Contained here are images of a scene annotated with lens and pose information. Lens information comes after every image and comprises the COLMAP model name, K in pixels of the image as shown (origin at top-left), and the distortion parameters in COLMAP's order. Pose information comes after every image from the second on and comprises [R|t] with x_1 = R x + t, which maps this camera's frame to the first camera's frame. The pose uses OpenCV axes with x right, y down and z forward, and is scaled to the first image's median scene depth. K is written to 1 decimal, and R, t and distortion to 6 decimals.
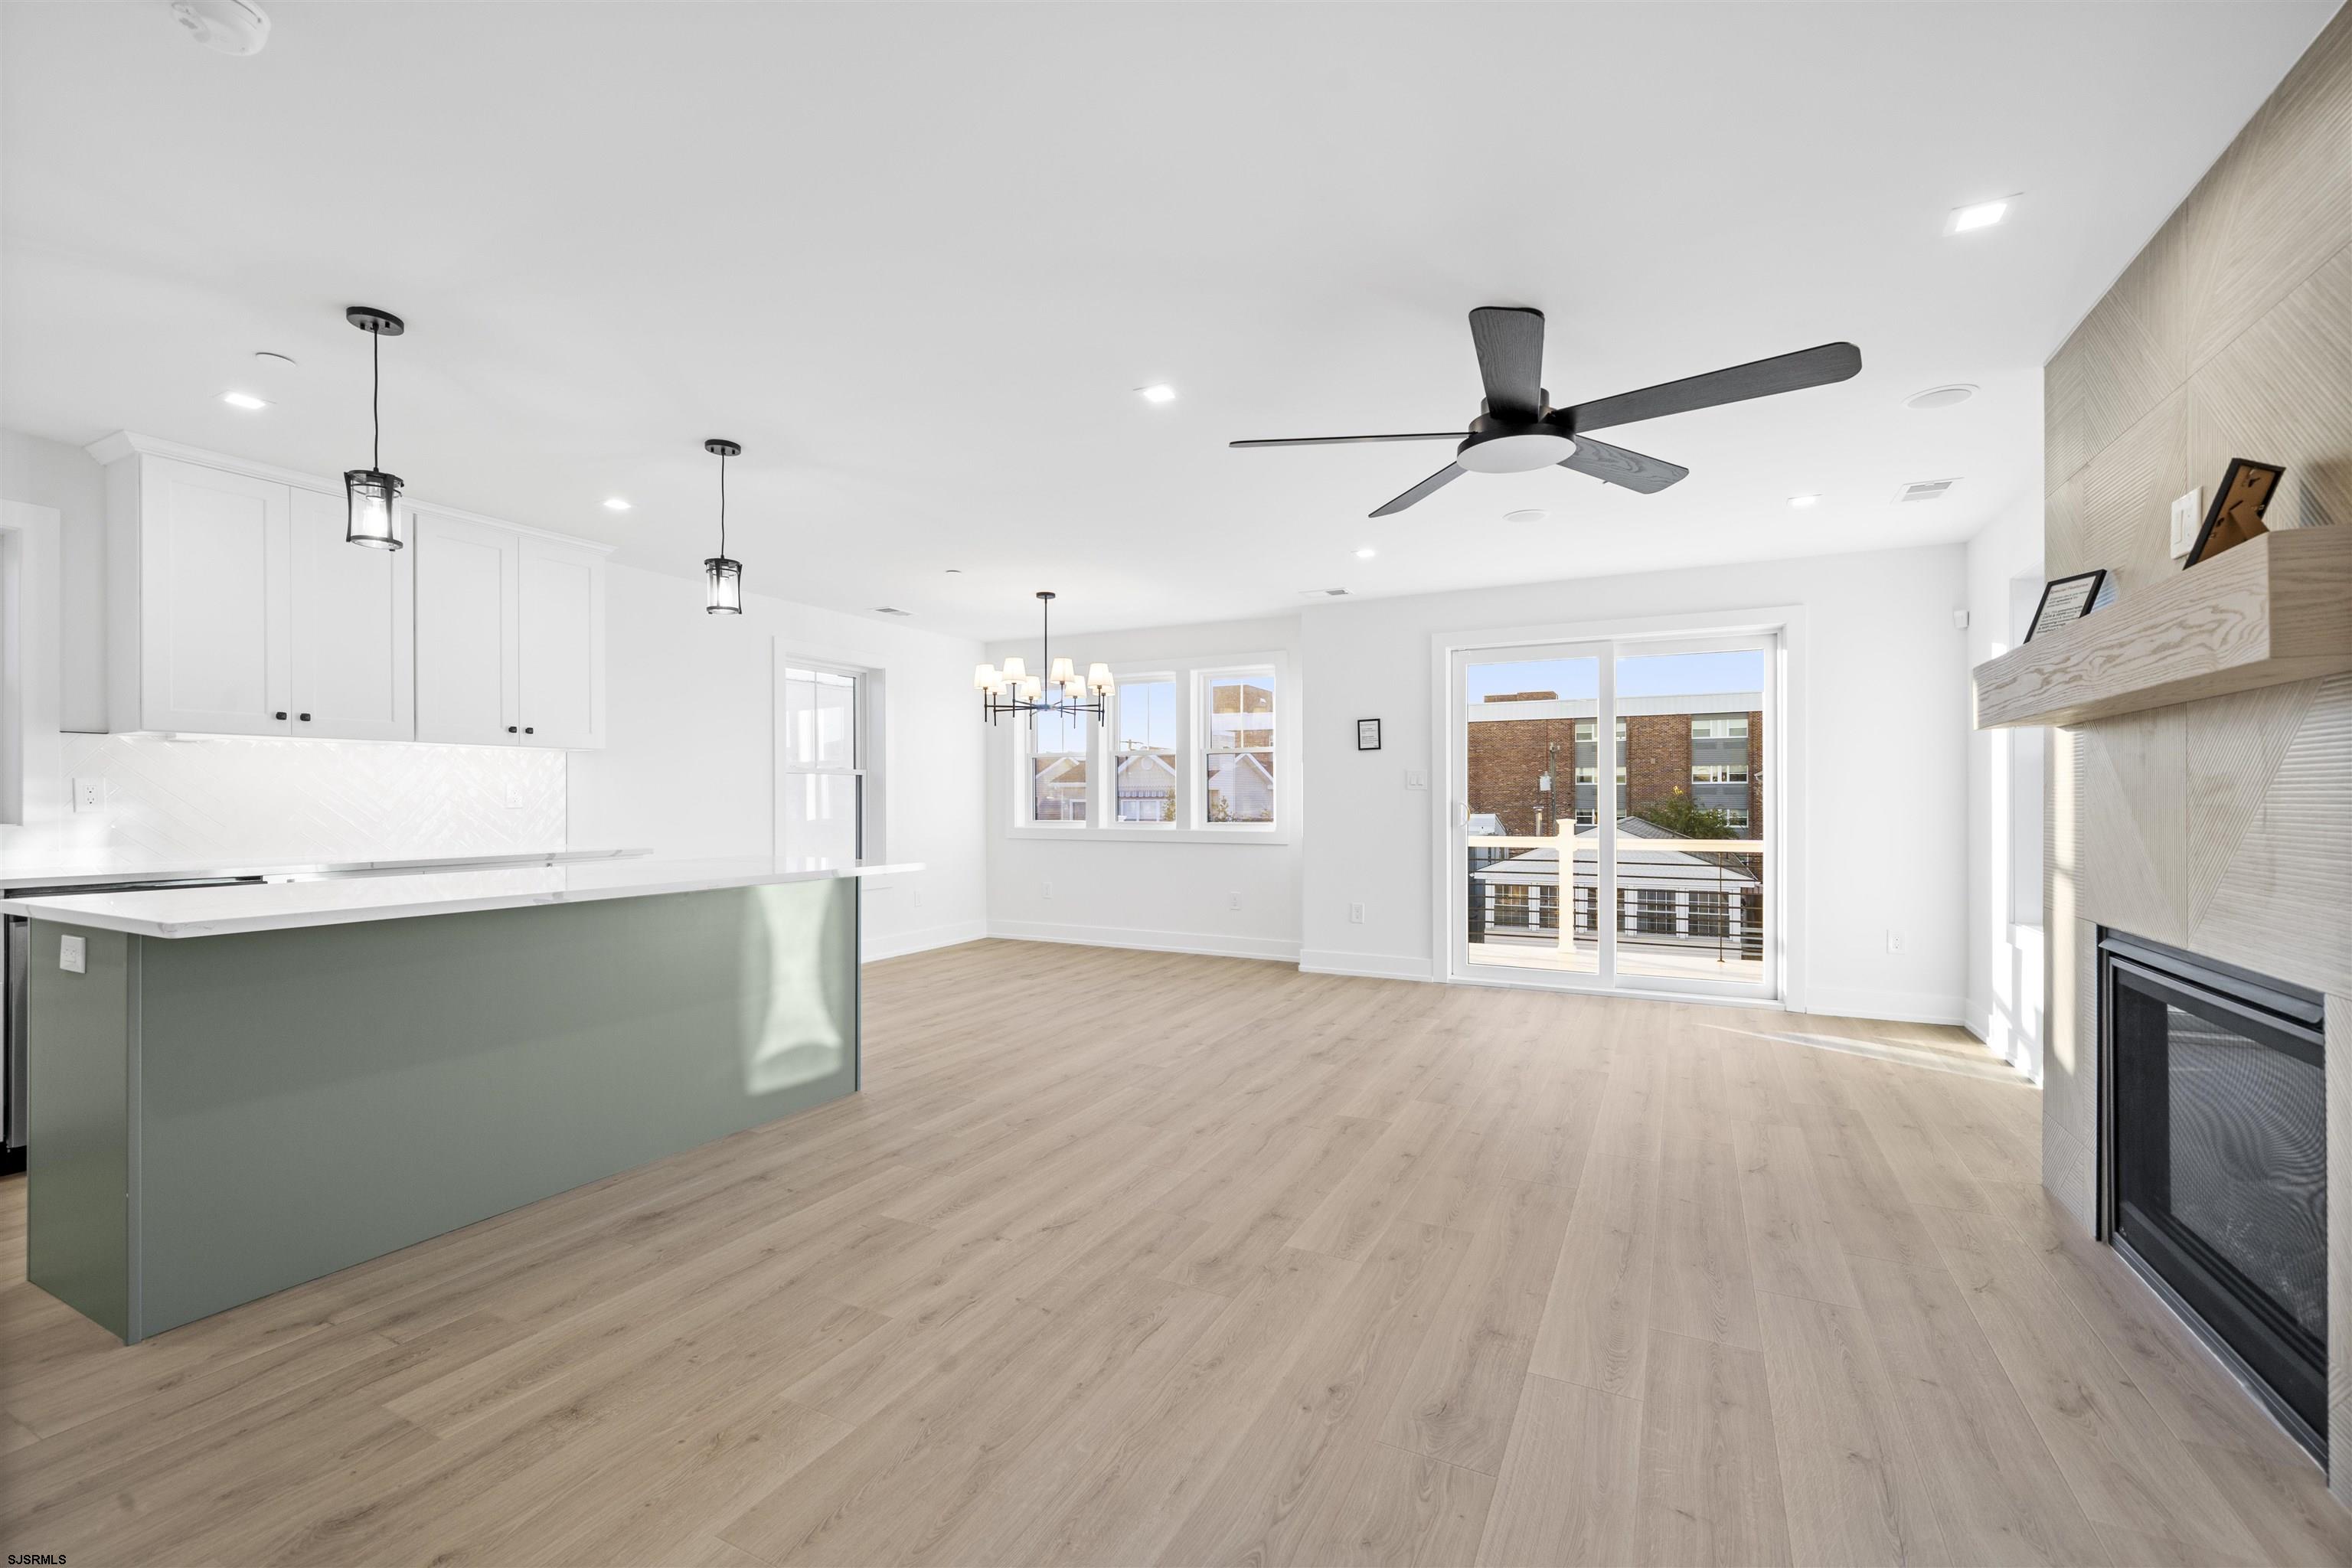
lens RADIAL K [[987.1, 0, 1175.8], [0, 987.1, 808.3], [0, 0, 1]] dist [-0.001449, -0.000251]
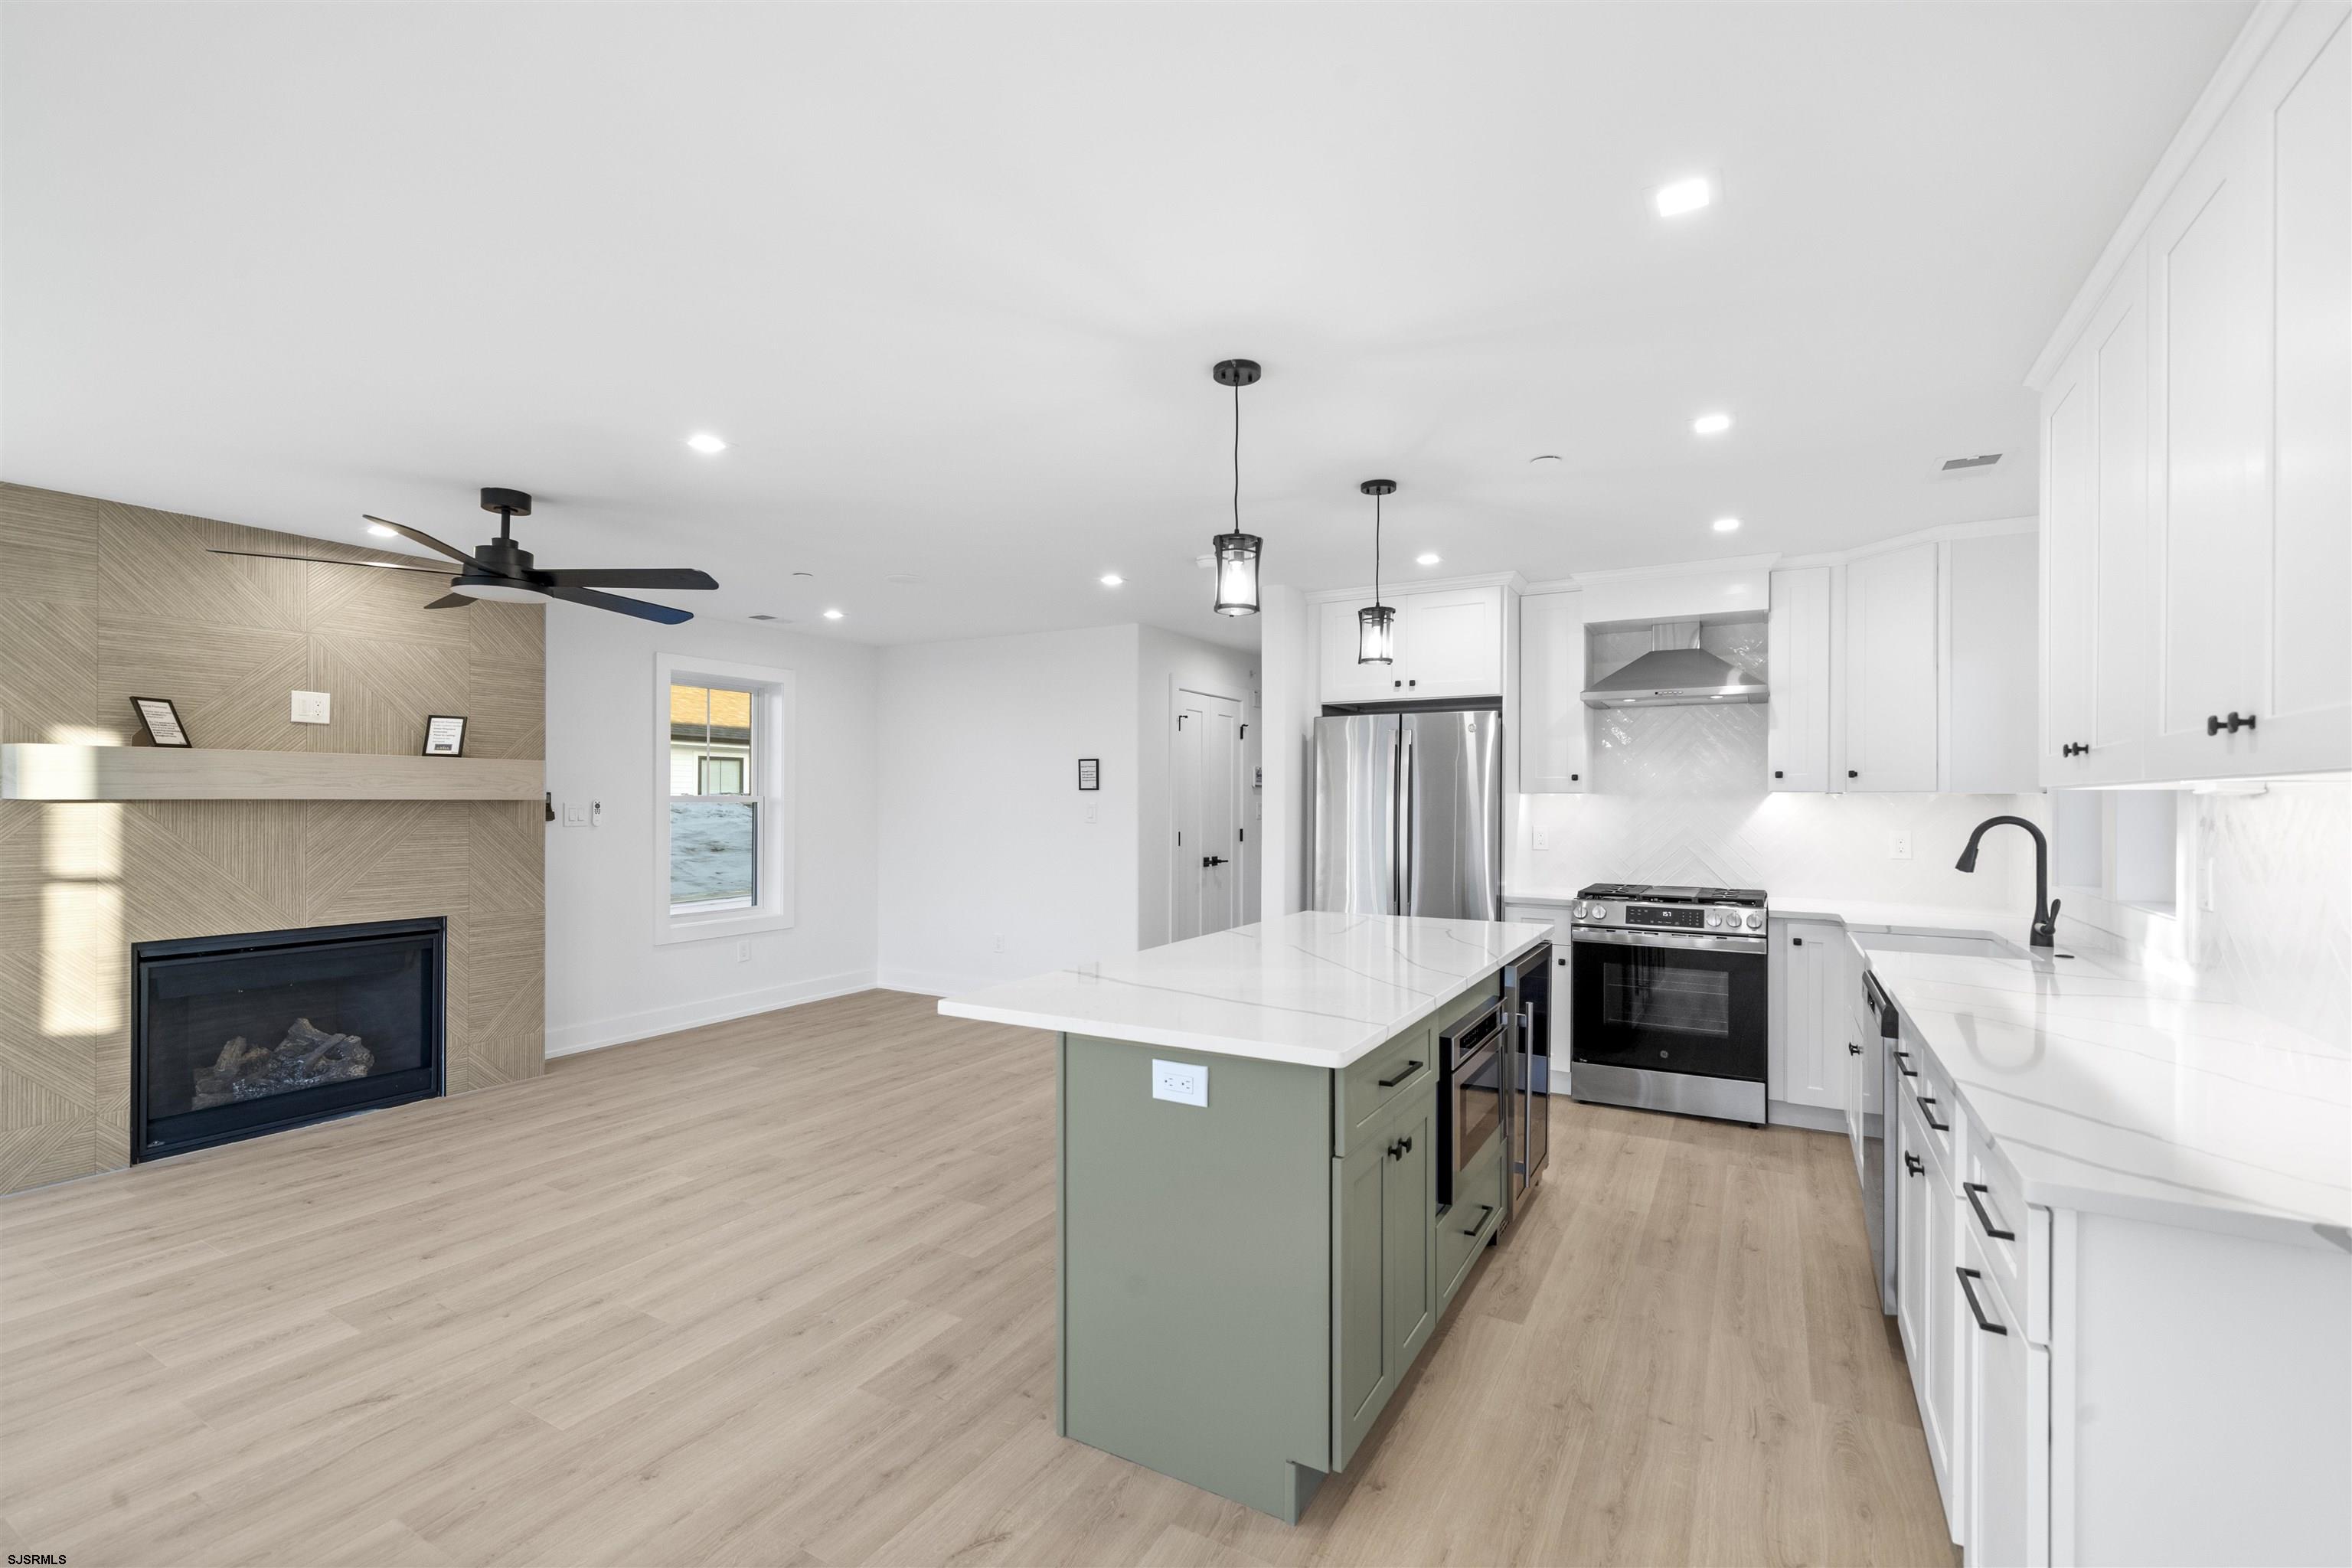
lens RADIAL K [[1024.4, 0, 1183.6], [0, 1024.4, 792.1], [0, 0, 1]] dist [0.001295, 0.000707]
pose [[-0.999078, -0.002674, 0.042852, -0.571599], [-0.002622, 0.999996, 0.001279, -0.094829], [-0.042855, 0.001165, -0.999081, 2.156497]]
